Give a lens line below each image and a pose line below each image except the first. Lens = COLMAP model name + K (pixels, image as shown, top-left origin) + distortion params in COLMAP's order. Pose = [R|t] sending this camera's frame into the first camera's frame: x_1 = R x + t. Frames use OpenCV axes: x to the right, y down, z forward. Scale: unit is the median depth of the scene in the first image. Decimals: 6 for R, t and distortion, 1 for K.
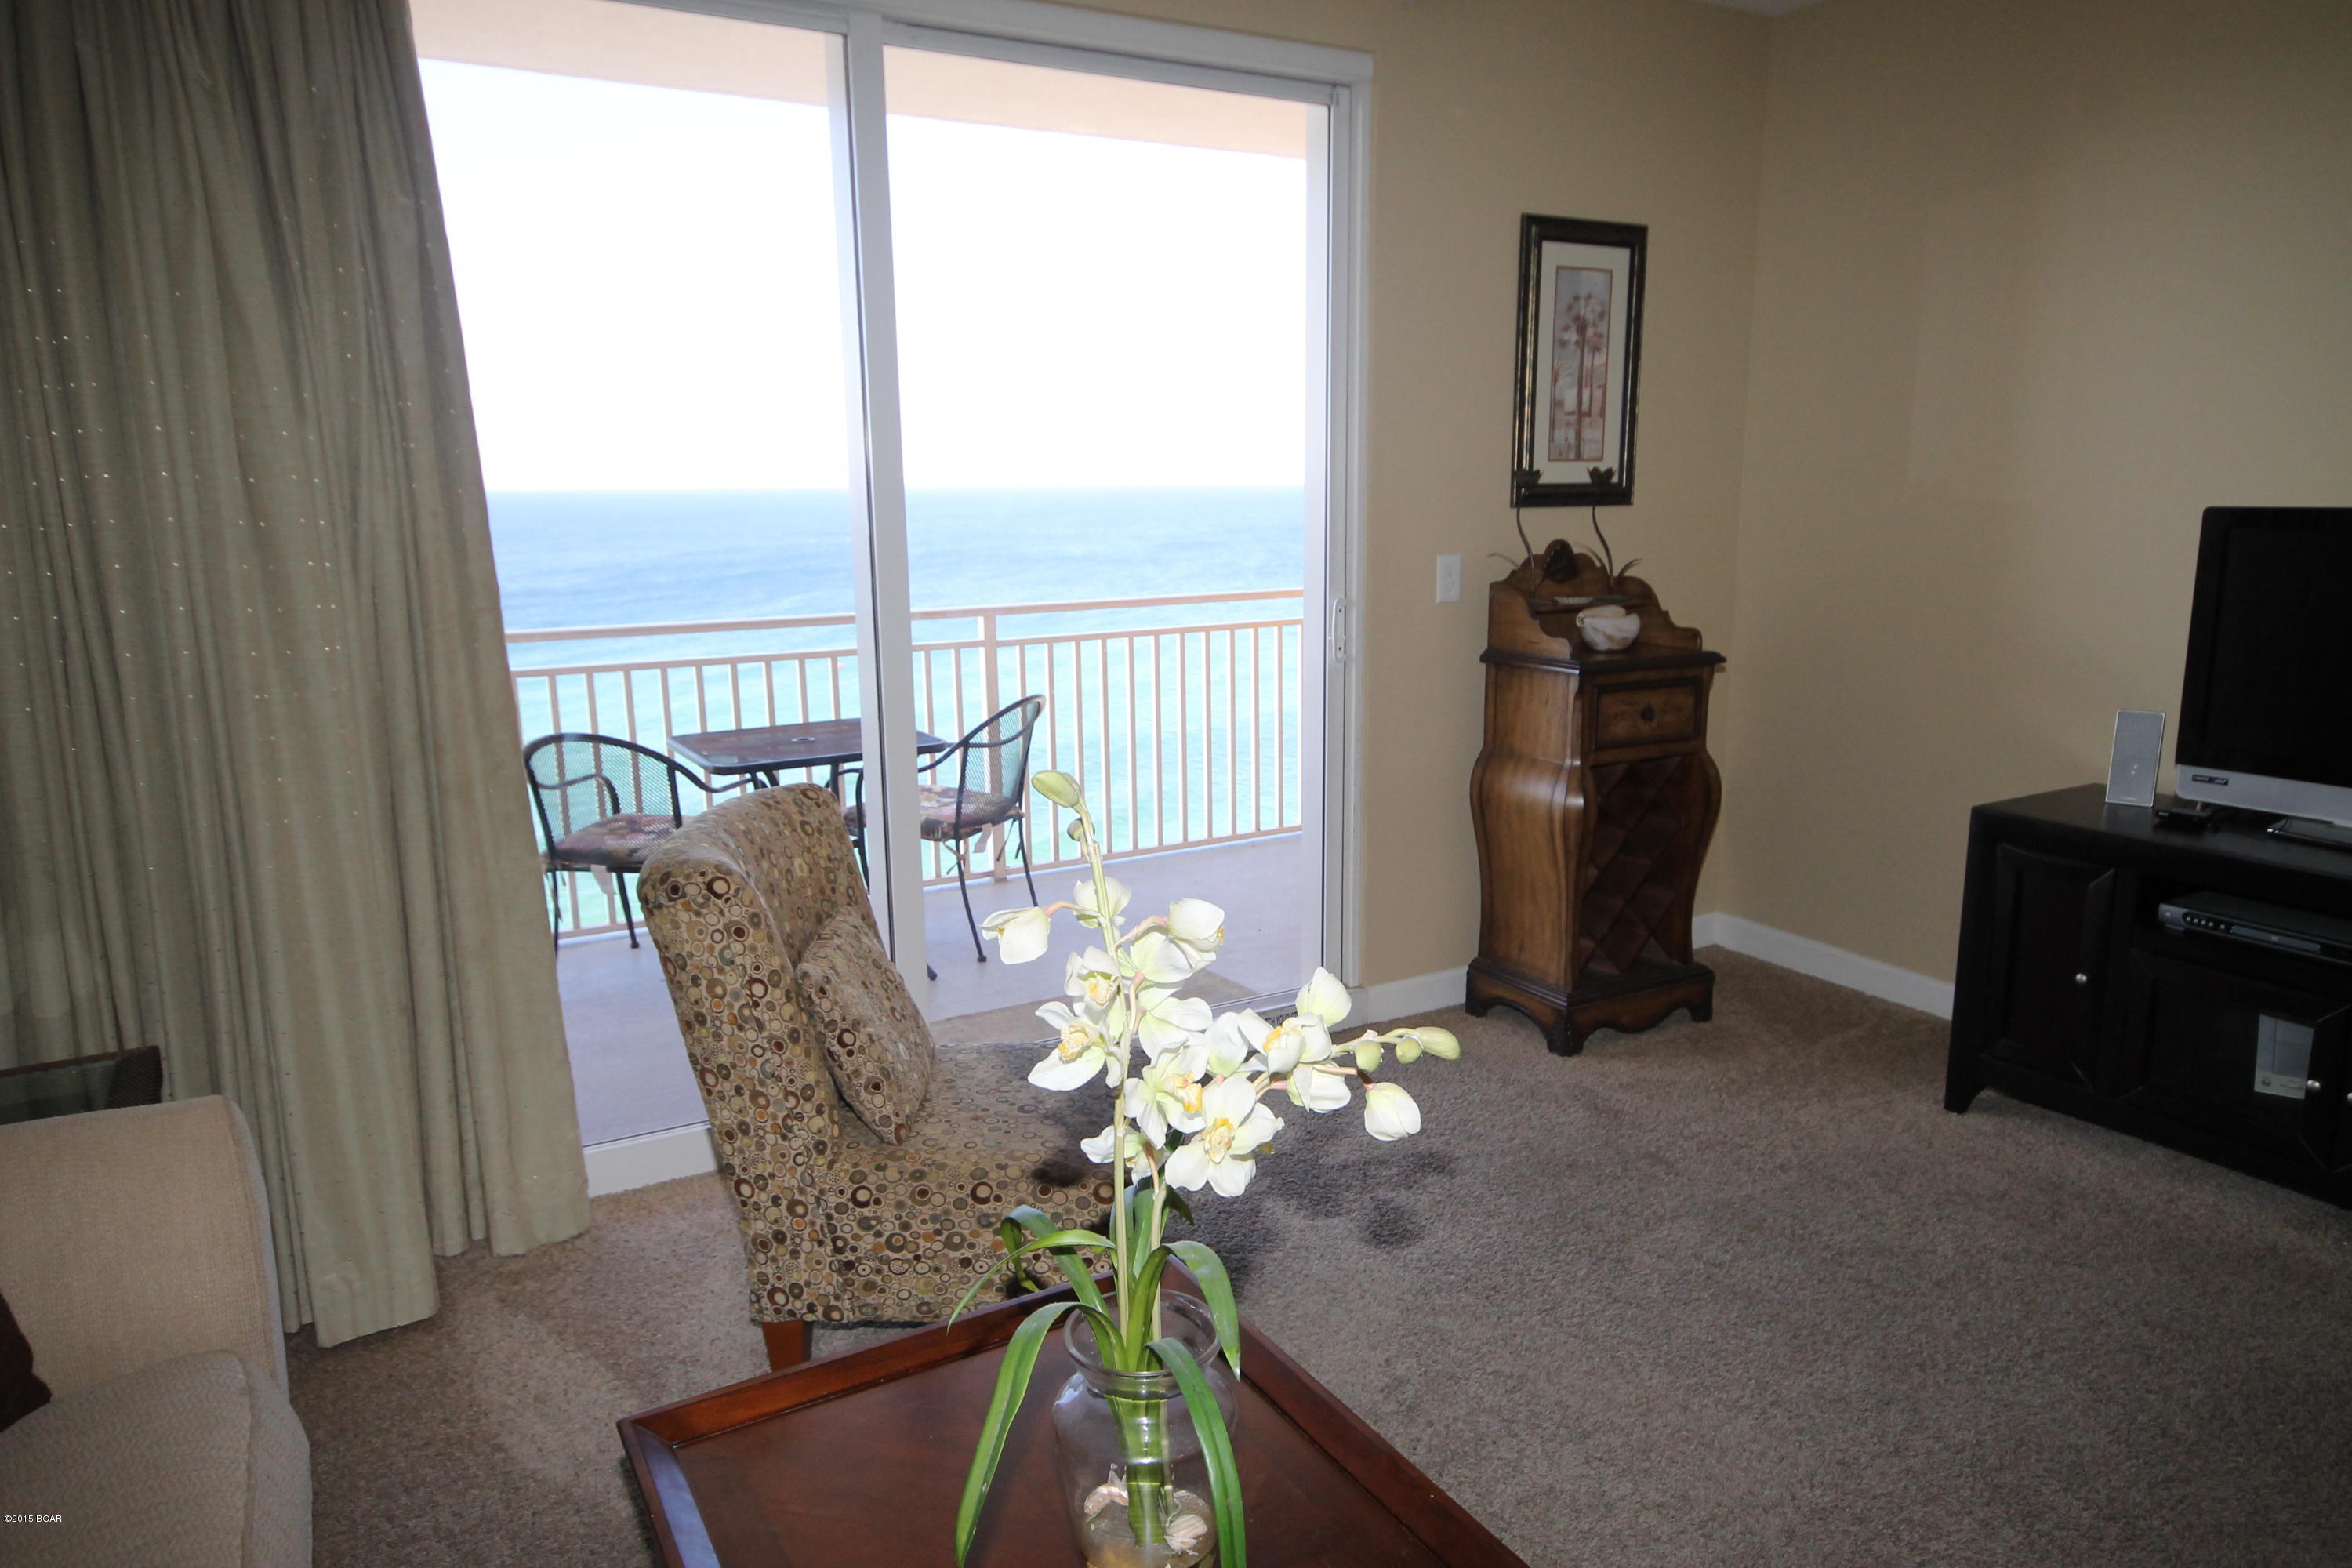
lens RADIAL K [[1527.7, 0, 1198.2], [0, 1527.7, 786.4], [0, 0, 1]] dist [-0.003165, 0.034417]
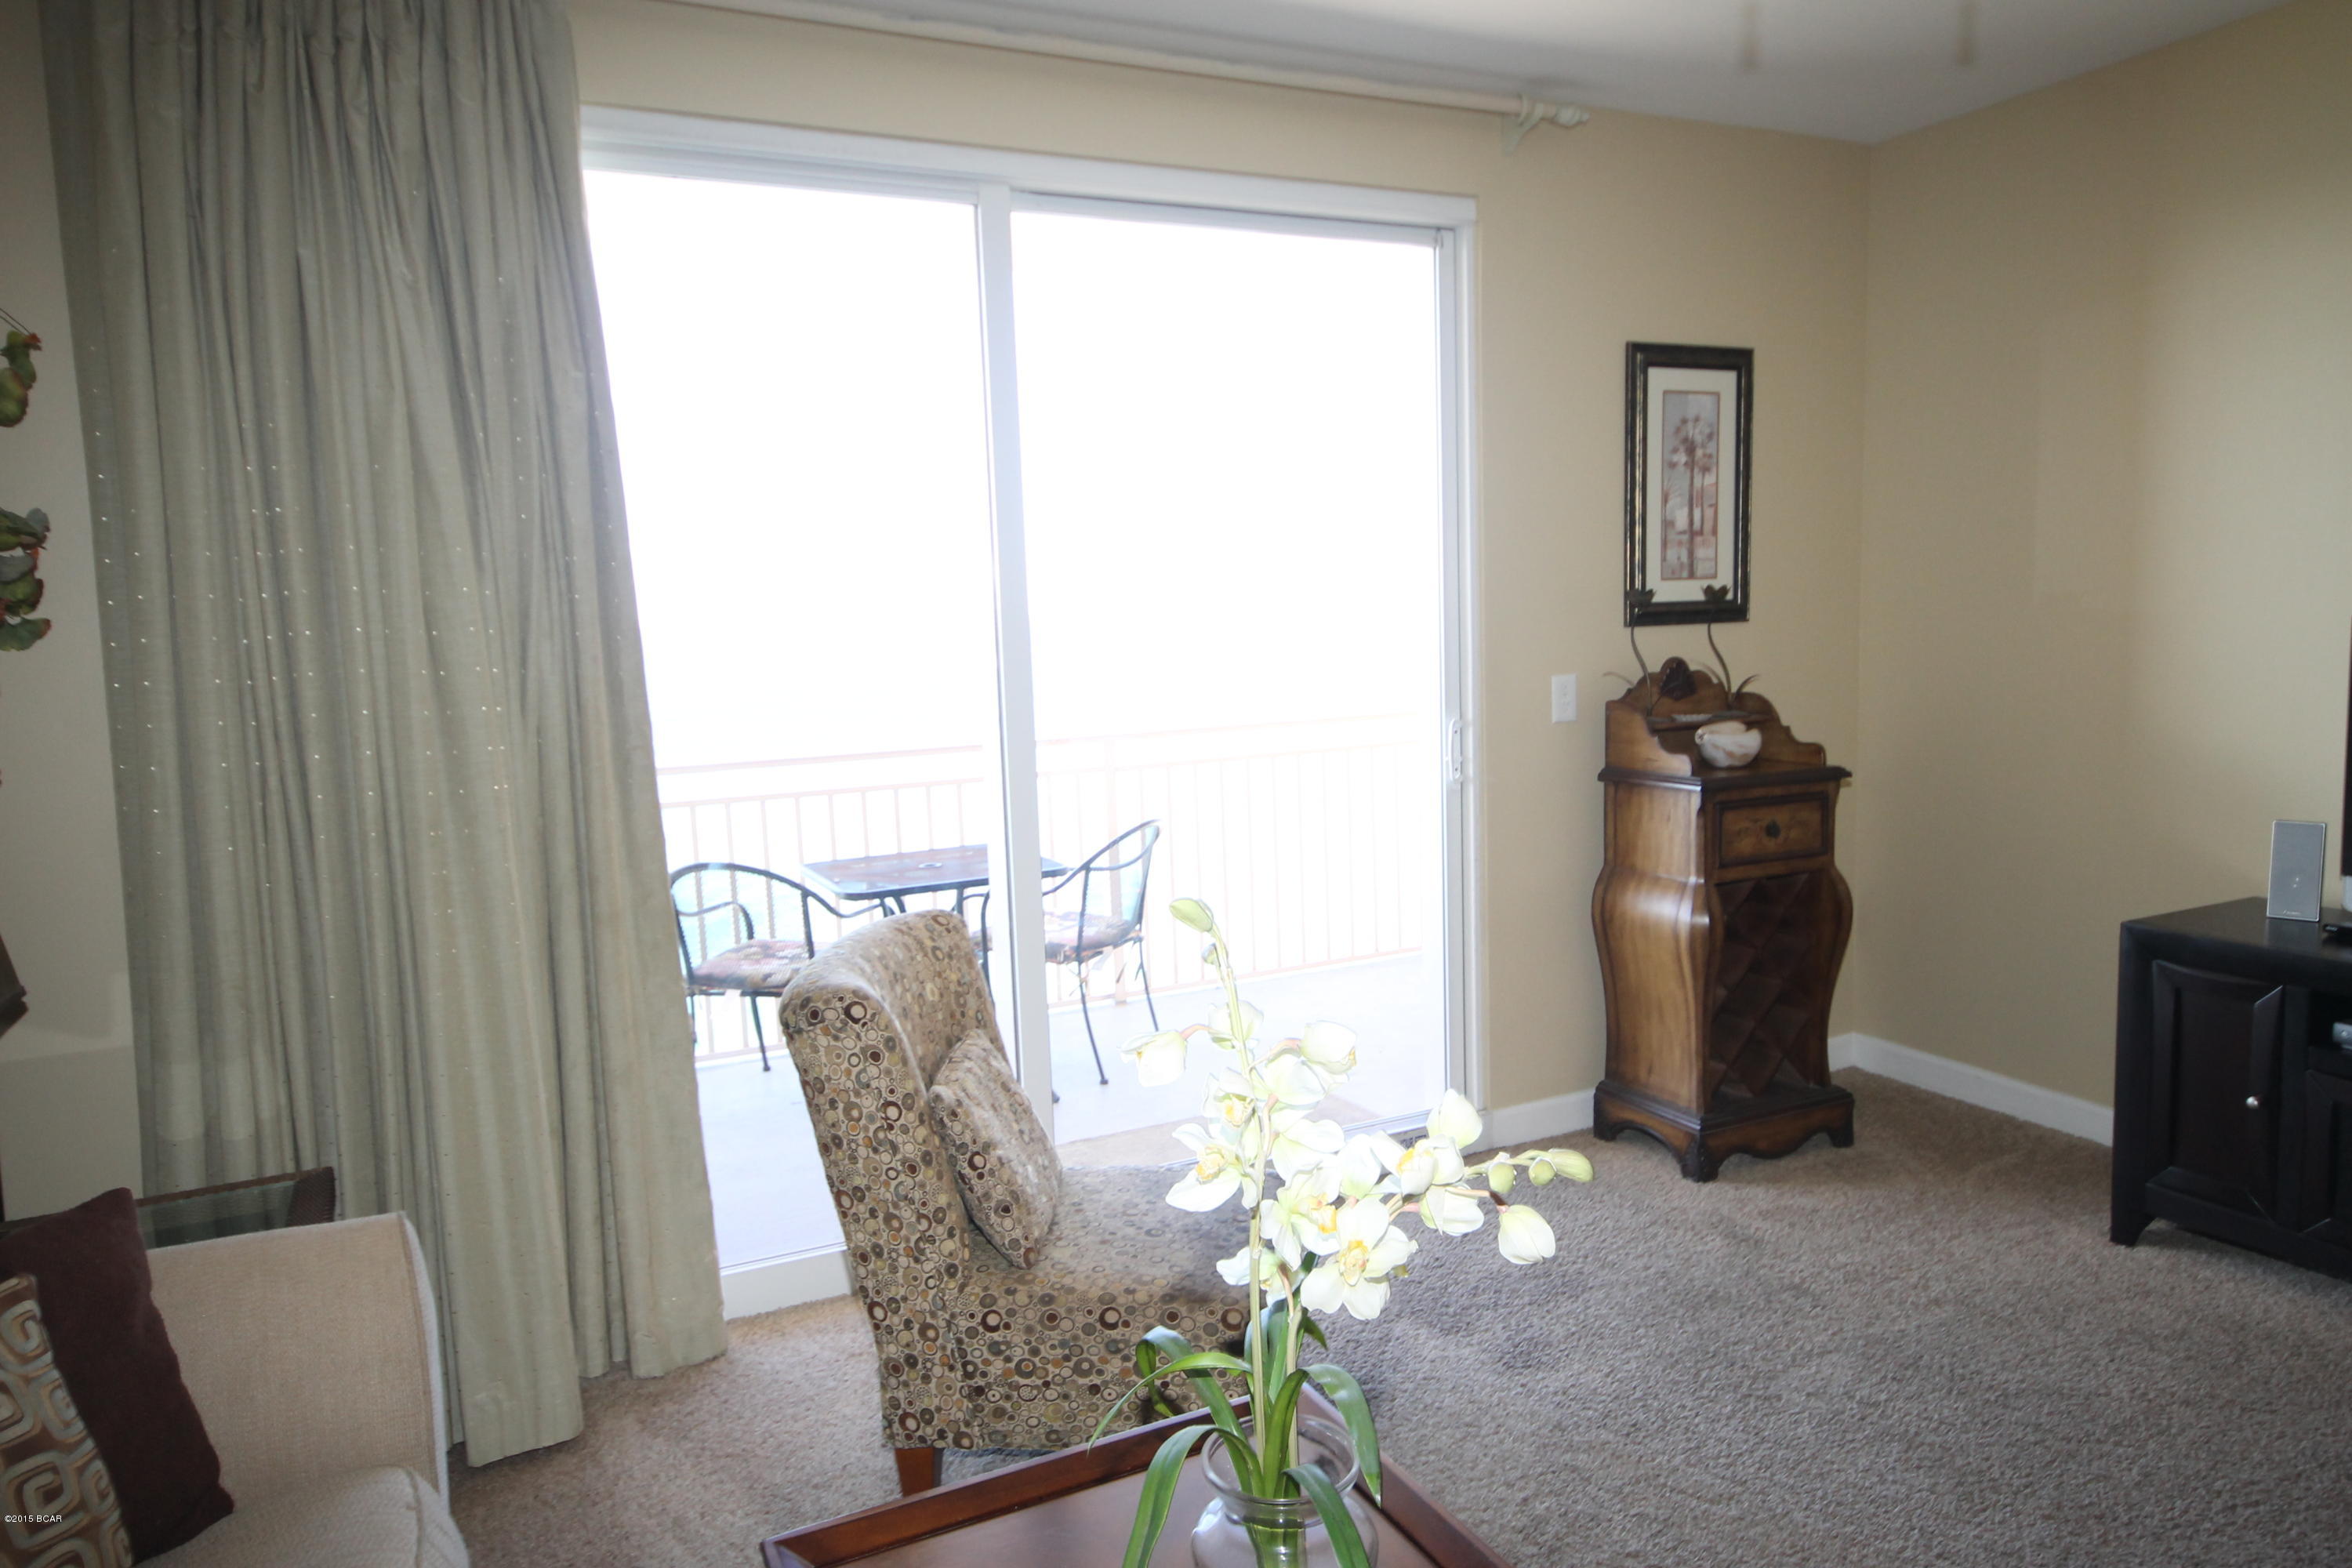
lens RADIAL K [[1527.7, 0, 1198.2], [0, 1527.7, 786.4], [0, 0, 1]] dist [-0.003165, 0.034417]
pose [[0.997149, -0.016072, -0.073724, -0.004403], [0.010237, 0.996834, -0.078852, -0.001915], [0.074758, 0.077872, 0.994157, -0.018473]]
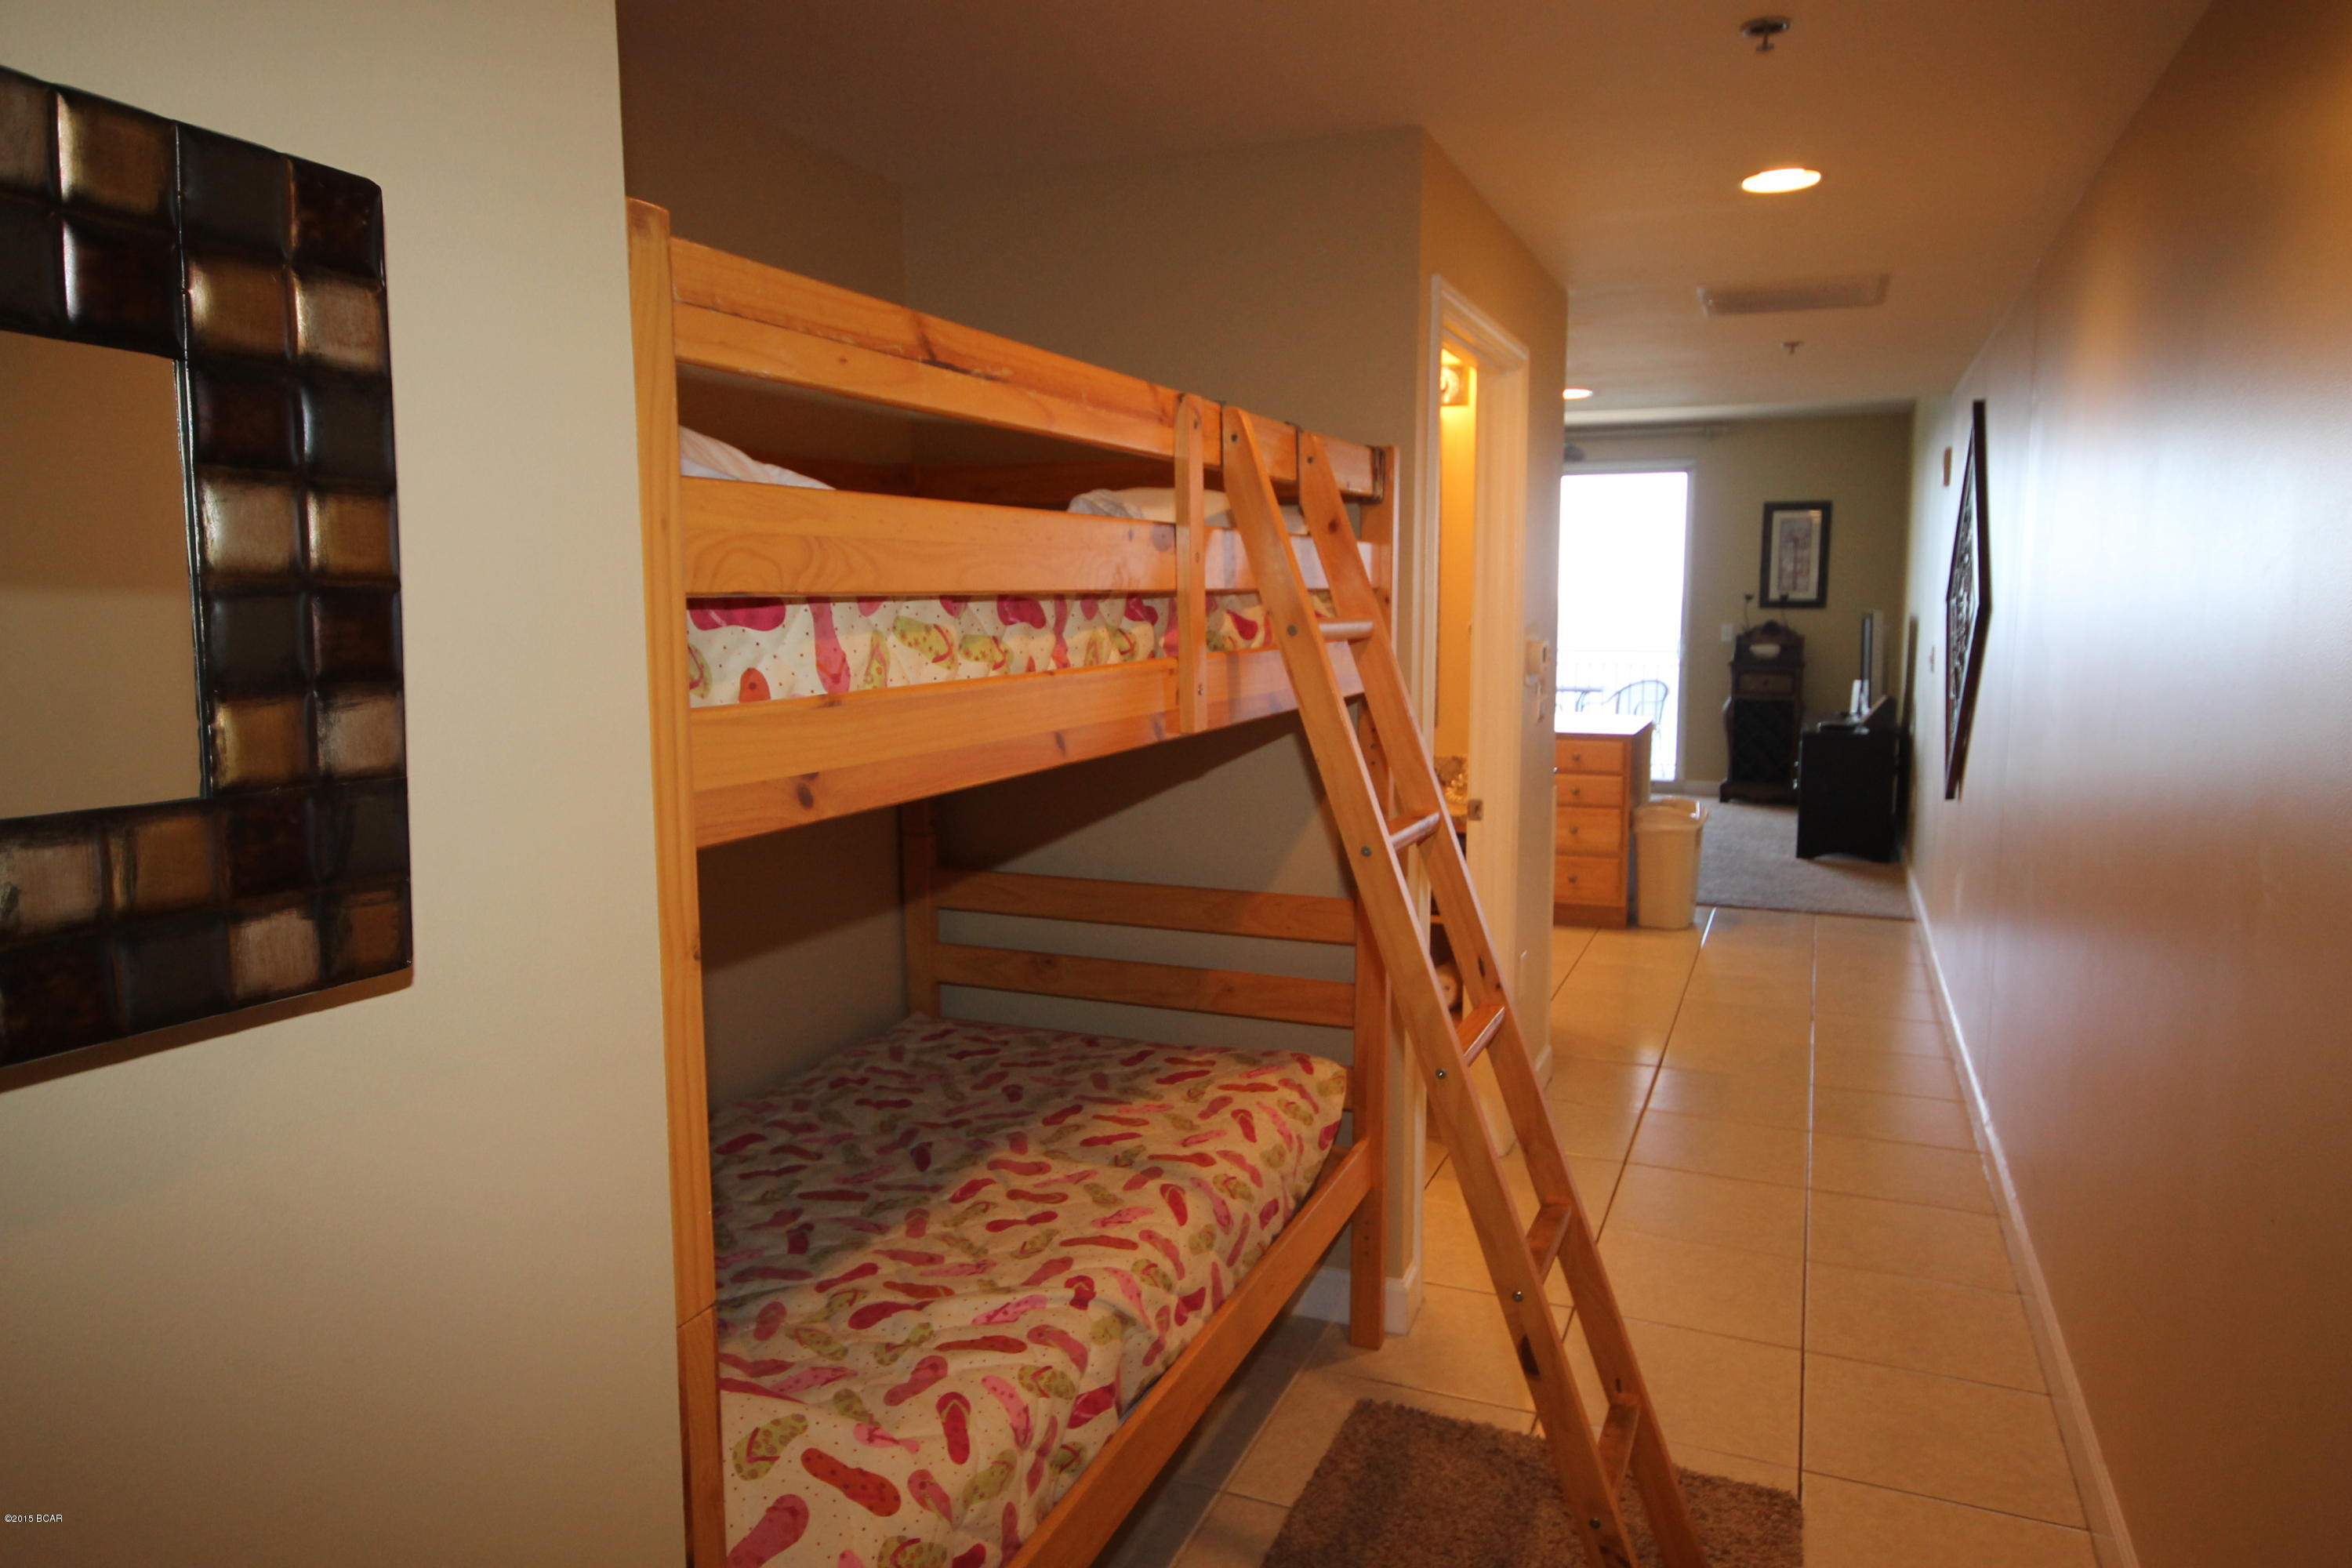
lens RADIAL K [[1527.7, 0, 1198.2], [0, 1527.7, 786.4], [0, 0, 1]] dist [-0.003165, 0.034417]
pose [[0.608303, 0.114427, -0.785414, 2.598153], [-0.153574, 0.987822, 0.024974, 0.315148], [0.778706, 0.105427, 0.618467, -2.075621]]
